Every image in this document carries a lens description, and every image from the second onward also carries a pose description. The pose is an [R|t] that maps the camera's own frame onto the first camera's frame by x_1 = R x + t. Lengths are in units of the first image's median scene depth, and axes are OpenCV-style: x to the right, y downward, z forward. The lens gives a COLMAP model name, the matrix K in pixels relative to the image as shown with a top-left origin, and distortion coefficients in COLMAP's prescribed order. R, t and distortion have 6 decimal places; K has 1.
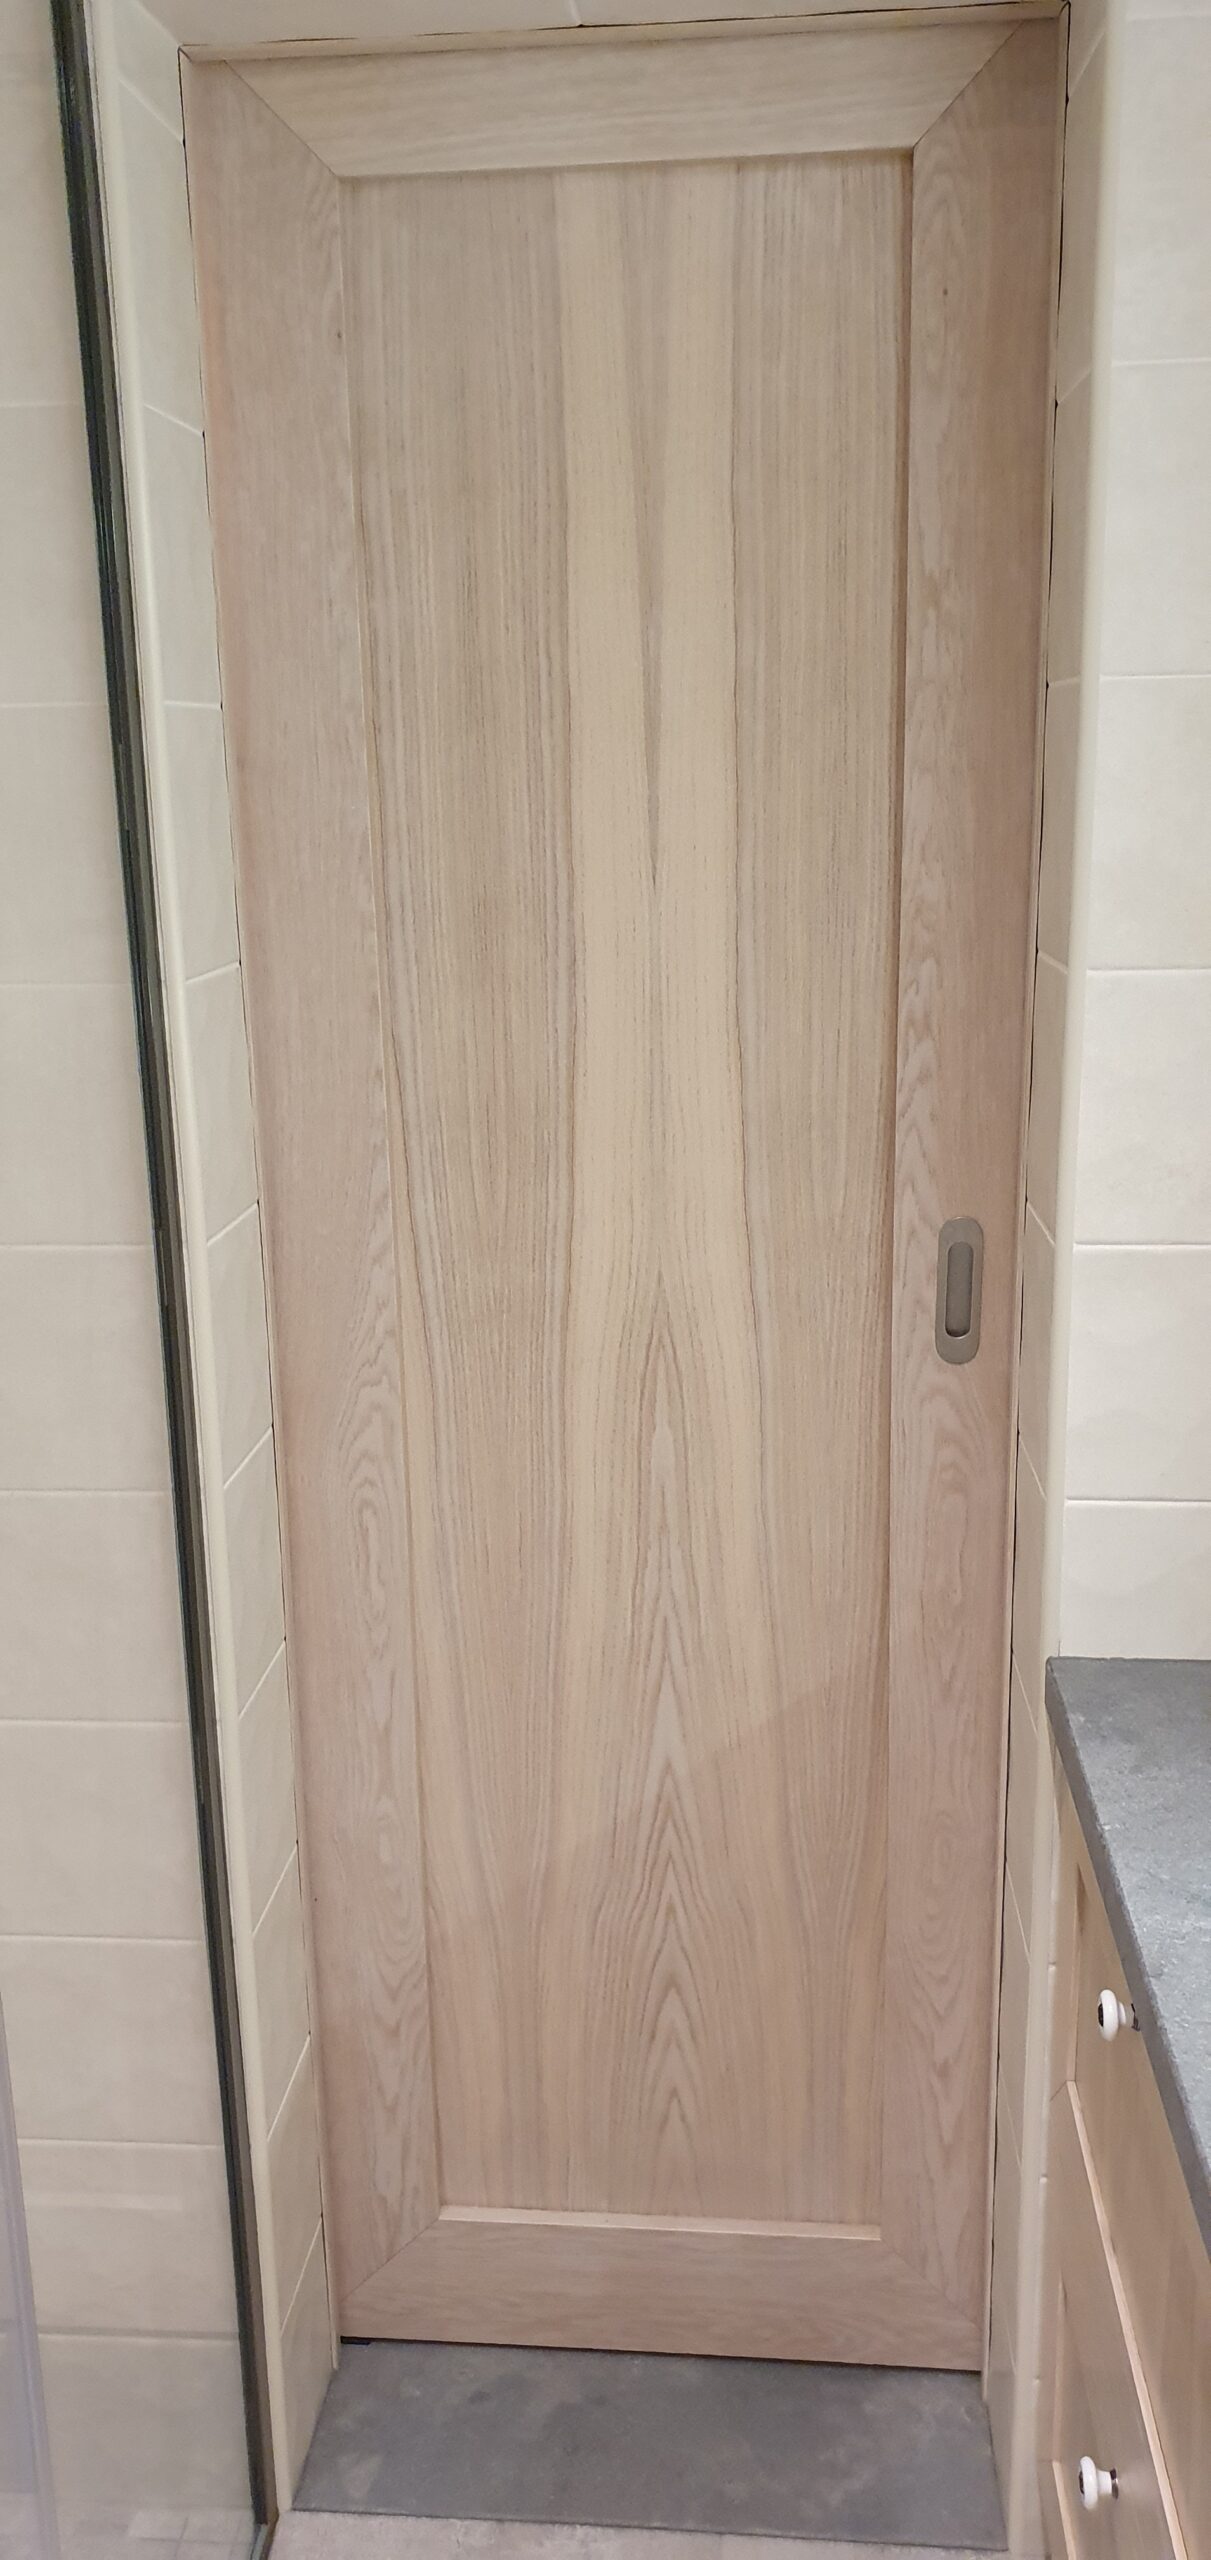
lens RADIAL K [[1957.4, 0, 601.9], [0, 1957.4, 1285.5], [0, 0, 1]] dist [0.032145, -0.022248]
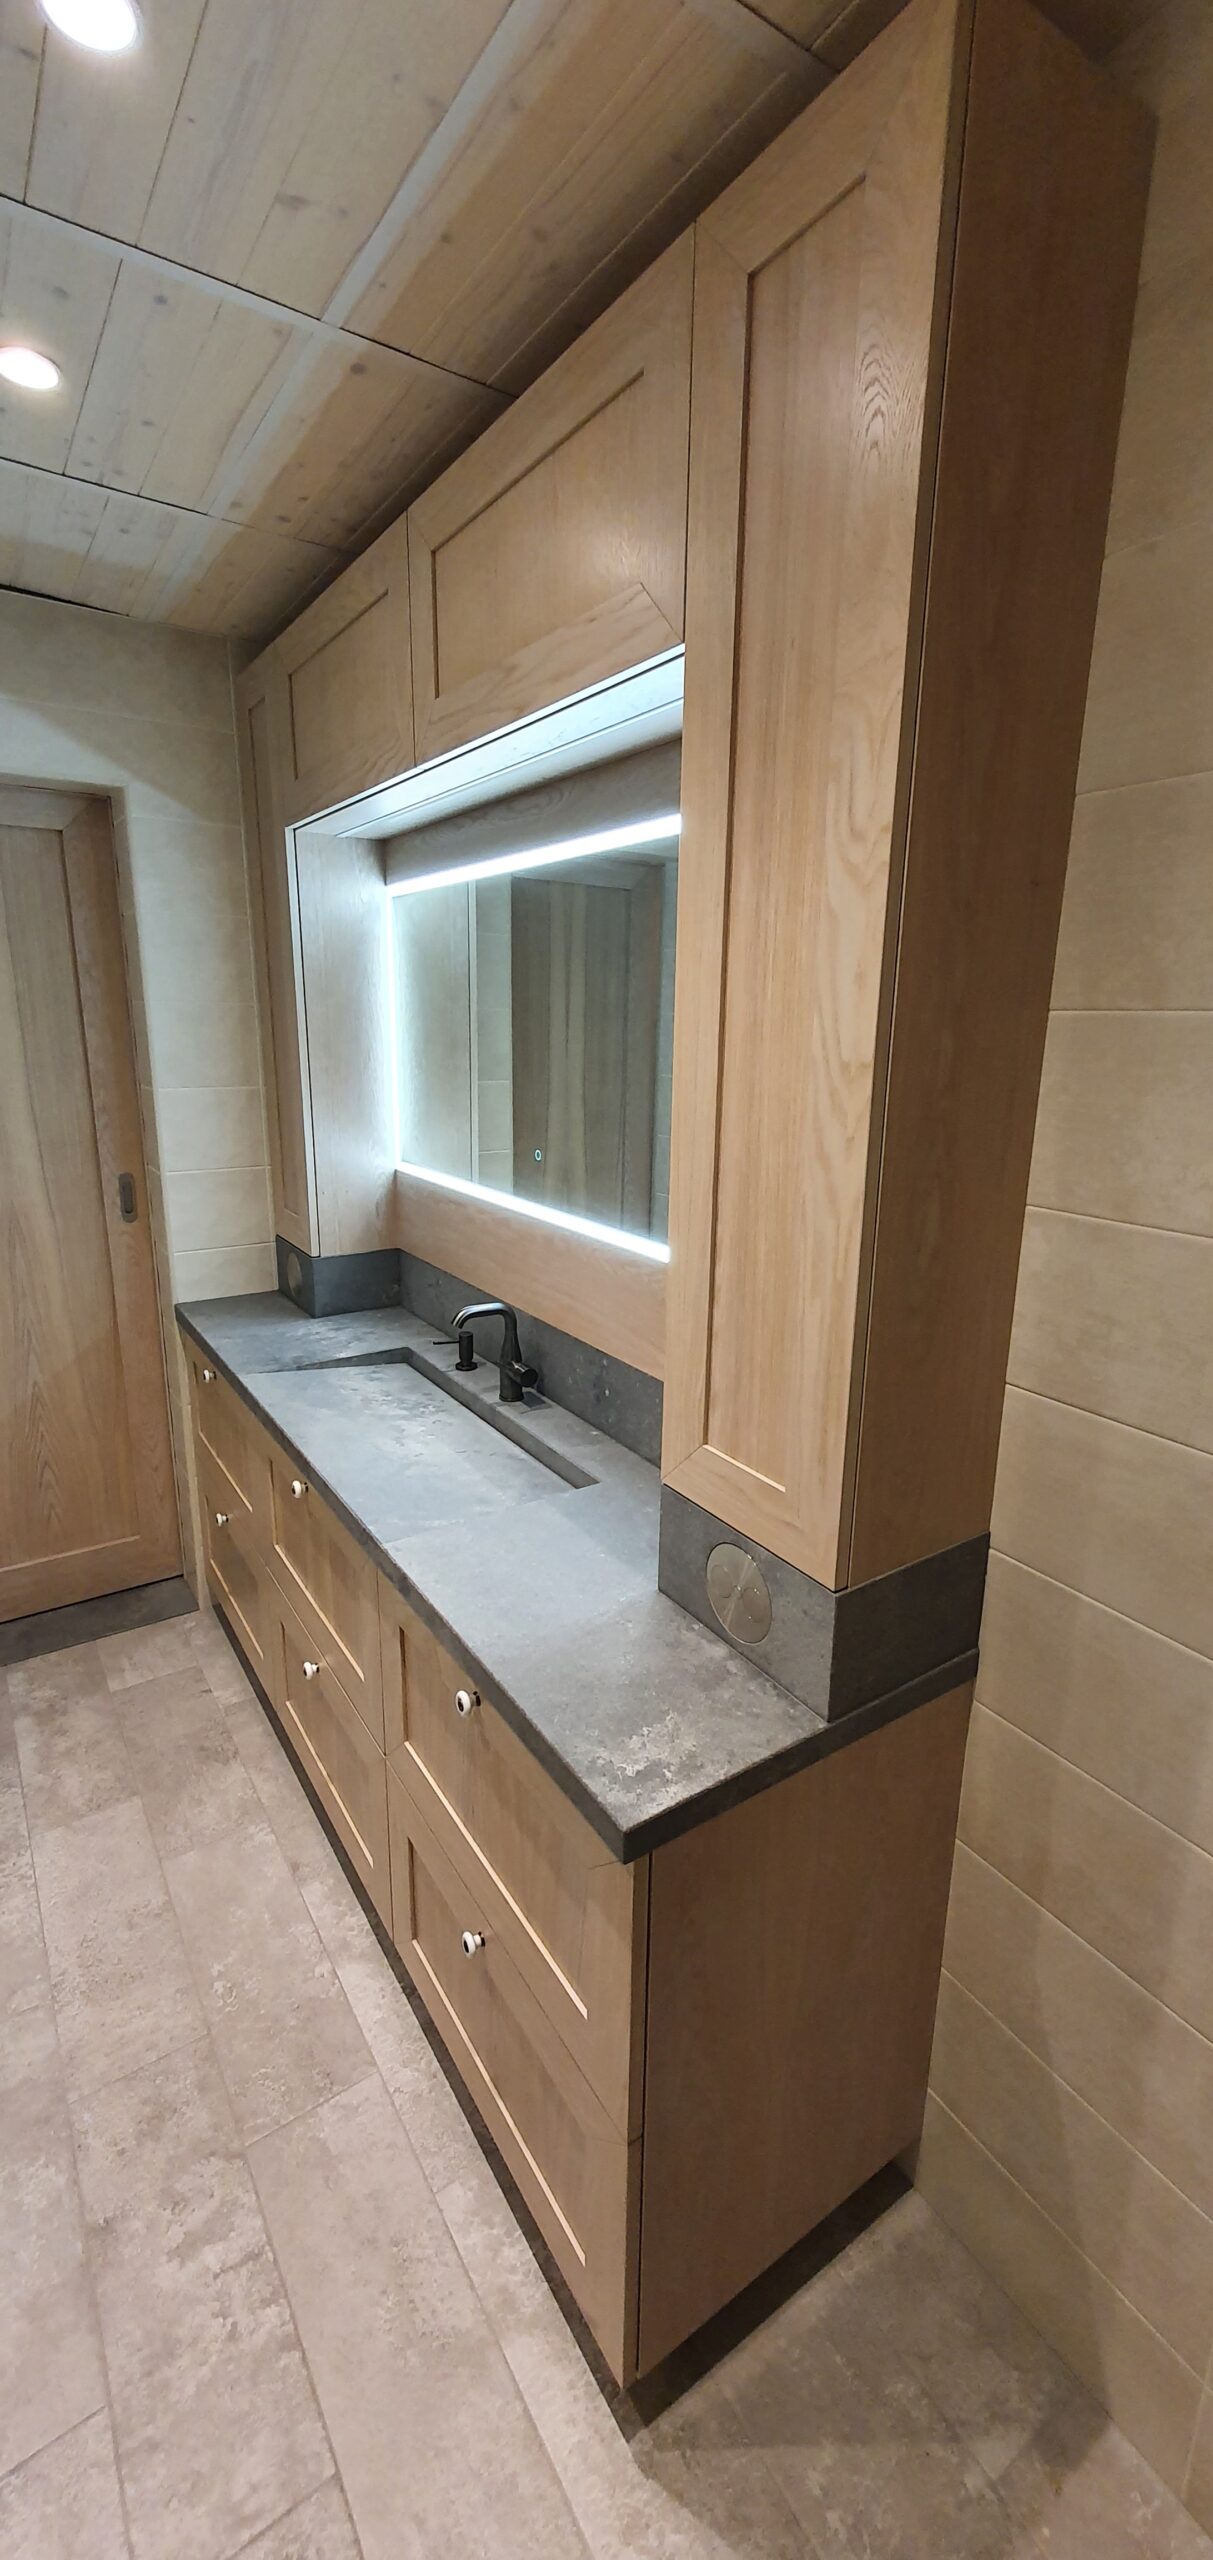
lens RADIAL K [[993.9, 0, 603.3], [0, 993.9, 1279.1], [0, 0, 1]] dist [0.013398, -0.000363]
pose [[0.783246, -0.116408, 0.610717, -0.184805], [0.126853, 0.991572, 0.026312, 0.167340], [-0.608633, 0.056862, 0.791411, -0.618769]]
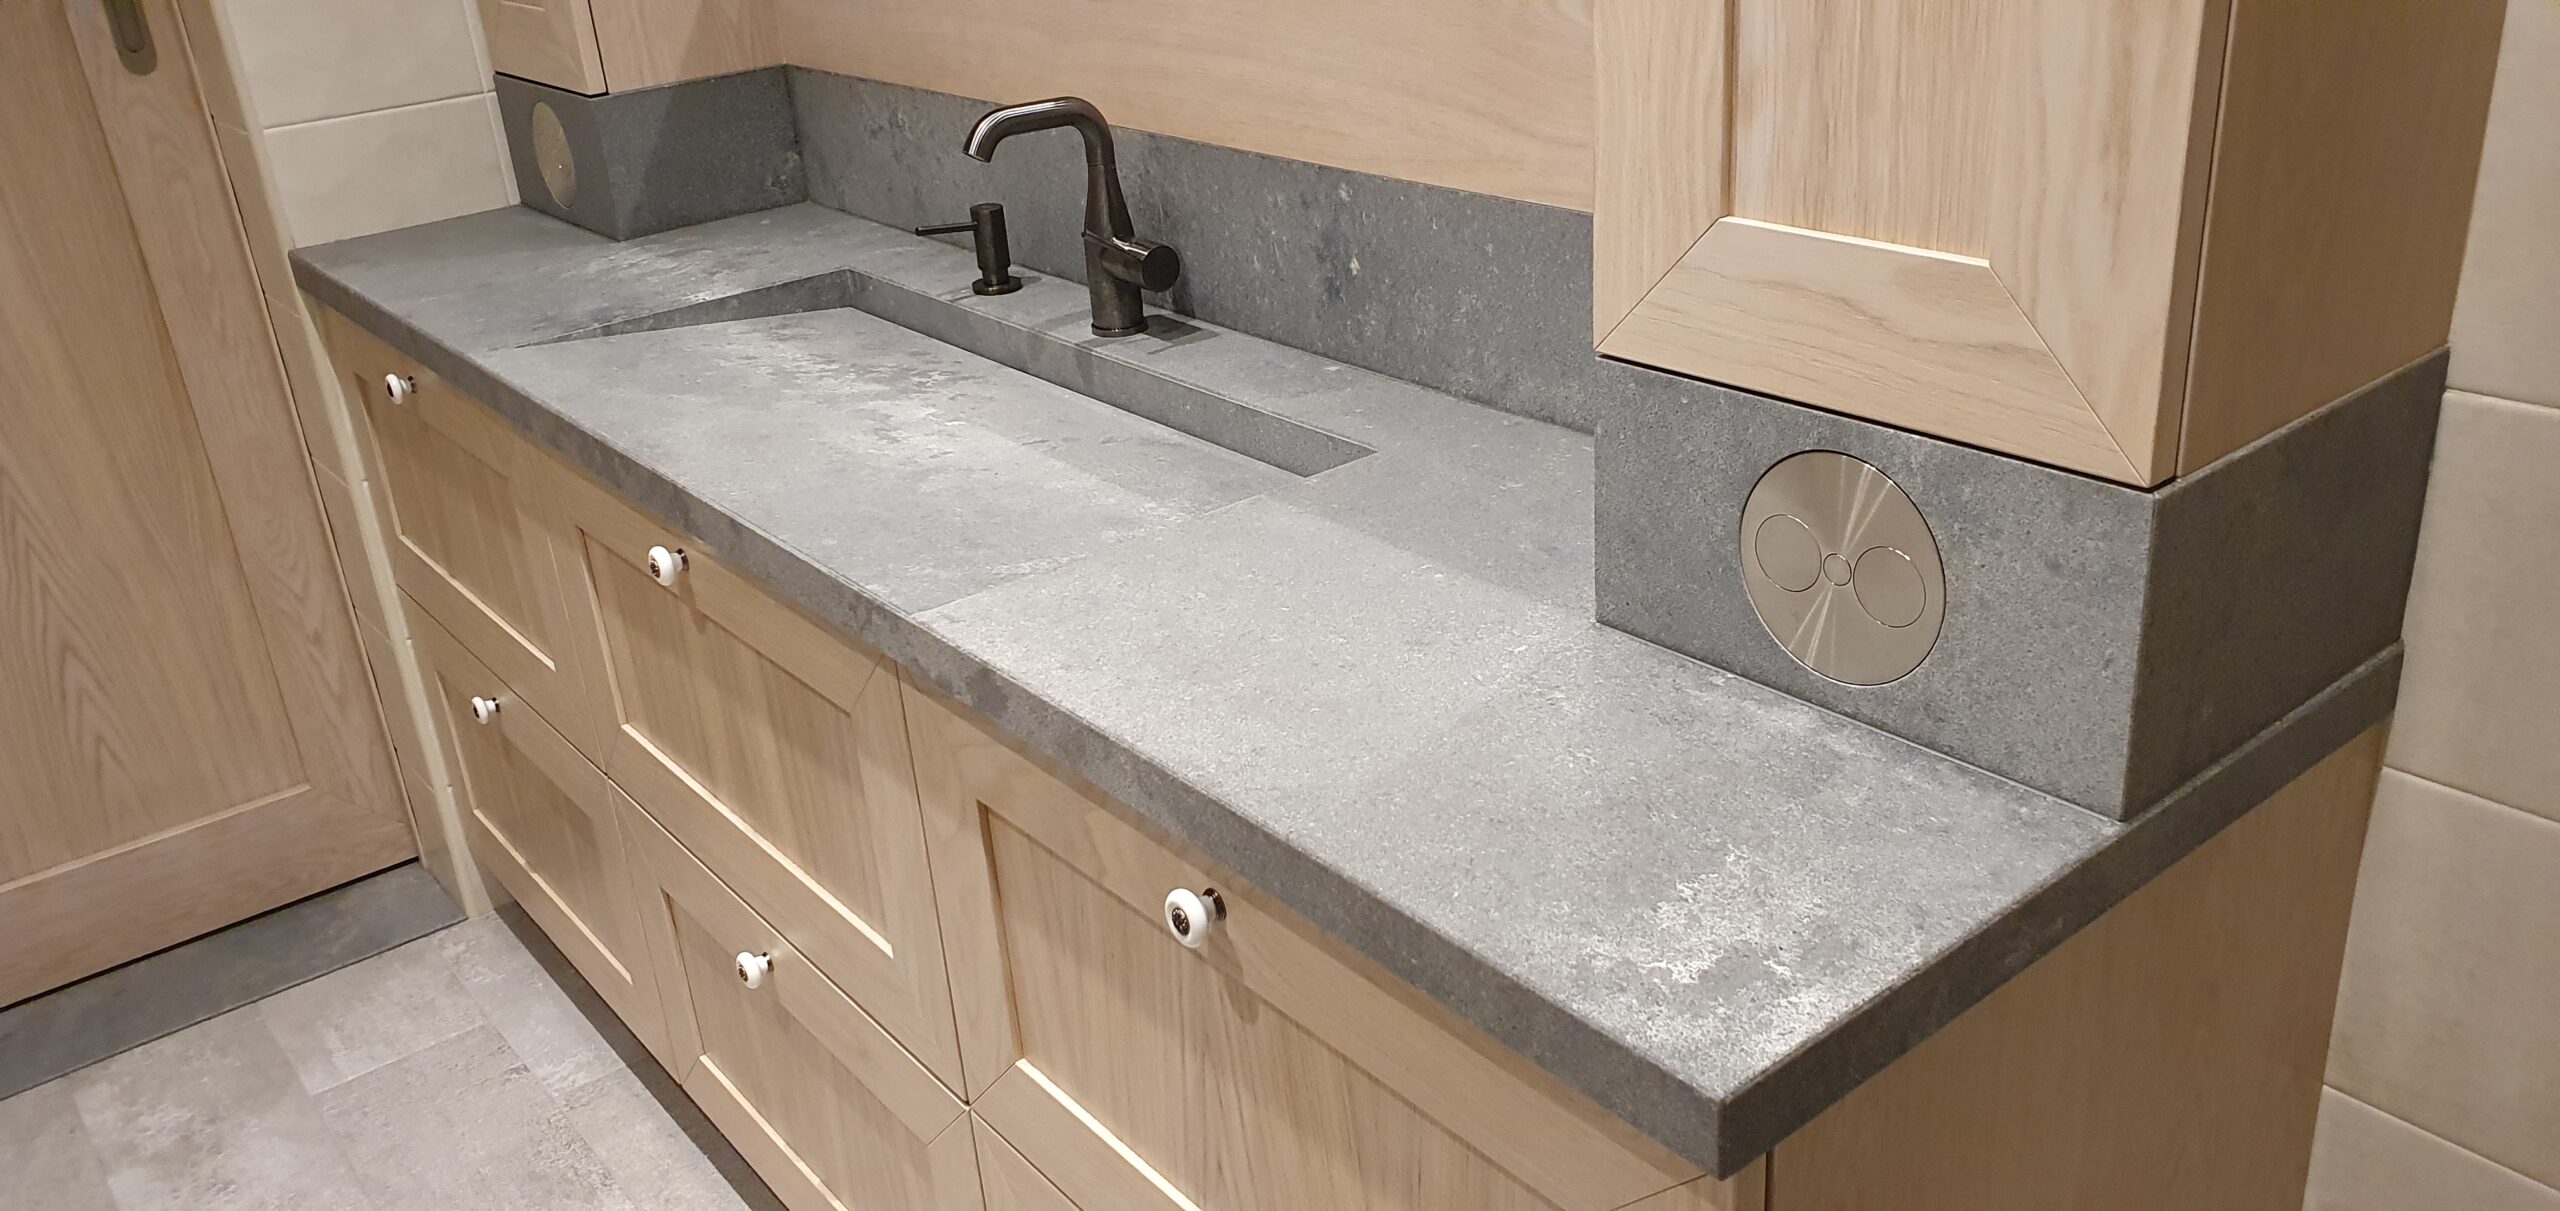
lens RADIAL K [[1957.4, 0, 1275.1], [0, 1957.4, 612.7], [0, 0, 1]] dist [0.032145, -0.022248]
pose [[0.727841, -0.305048, 0.614161, -0.173555], [0.227886, 0.952305, 0.202934, 0.266096], [-0.646773, -0.007745, 0.762643, -0.452516]]
